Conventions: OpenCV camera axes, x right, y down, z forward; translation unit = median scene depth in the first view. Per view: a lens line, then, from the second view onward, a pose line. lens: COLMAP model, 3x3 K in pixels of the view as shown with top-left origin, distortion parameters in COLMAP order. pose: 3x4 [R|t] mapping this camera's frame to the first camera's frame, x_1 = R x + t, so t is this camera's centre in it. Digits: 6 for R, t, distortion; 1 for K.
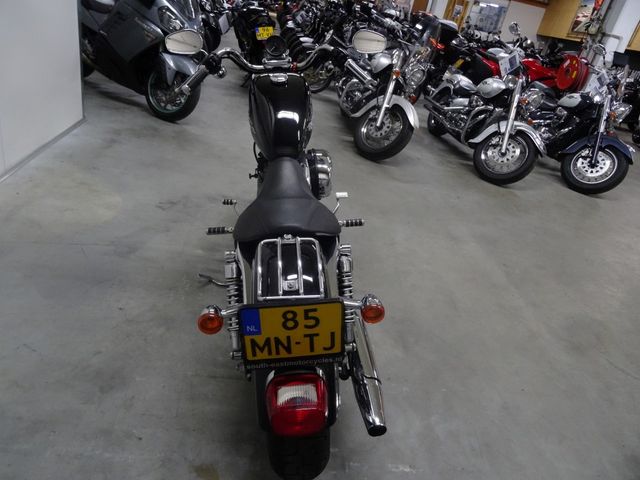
lens RADIAL K [[458.5, 0, 317.9], [0, 458.5, 239.7], [0, 0, 1]] dist [0.006349, 0.000709]
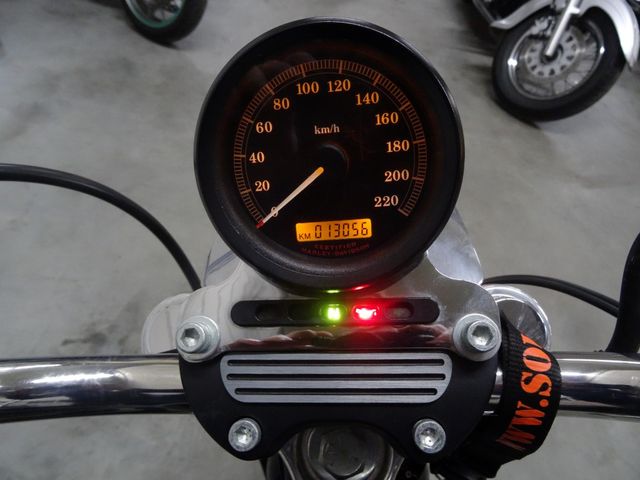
lens RADIAL K [[458.5, 0, 317.9], [0, 458.5, 239.7], [0, 0, 1]] dist [0.006349, 0.000709]
pose [[0.987317, 0.076750, -0.138975, -0.038420], [-0.031997, 0.953615, 0.299325, -0.211958], [0.155502, -0.291082, 0.943976, 0.449523]]
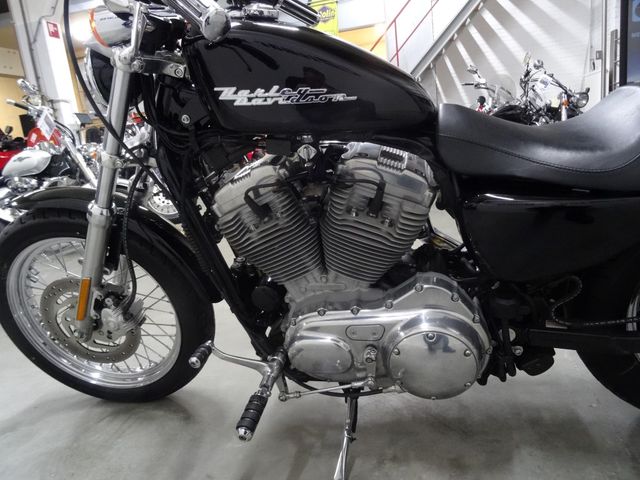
lens RADIAL K [[459.2, 0, 317.8], [0, 459.2, 239.2], [0, 0, 1]] dist [0.005196, 0.007034]
pose [[0.292255, -0.423366, 0.857525, -0.262759], [0.593102, 0.783643, 0.184753, -0.097282], [-0.750211, 0.454605, 0.480123, 0.373701]]
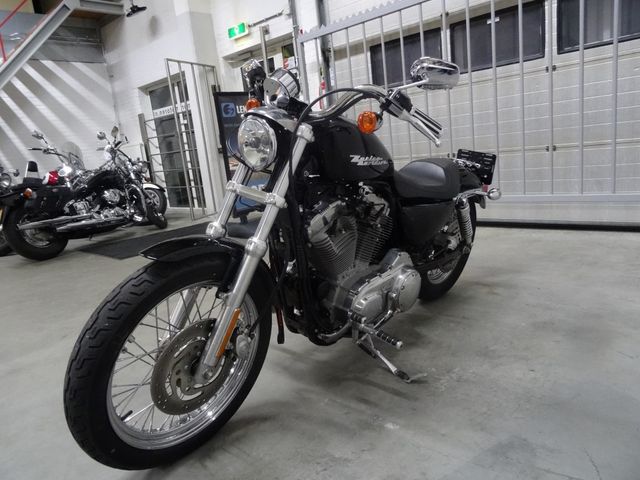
lens RADIAL K [[458.5, 0, 317.9], [0, 458.5, 239.7], [0, 0, 1]] dist [0.006349, 0.000709]
pose [[-0.678247, -0.270594, 0.683199, -0.315252], [0.319618, 0.728548, 0.605856, -0.315974], [-0.661684, 0.629282, -0.407649, 0.679903]]
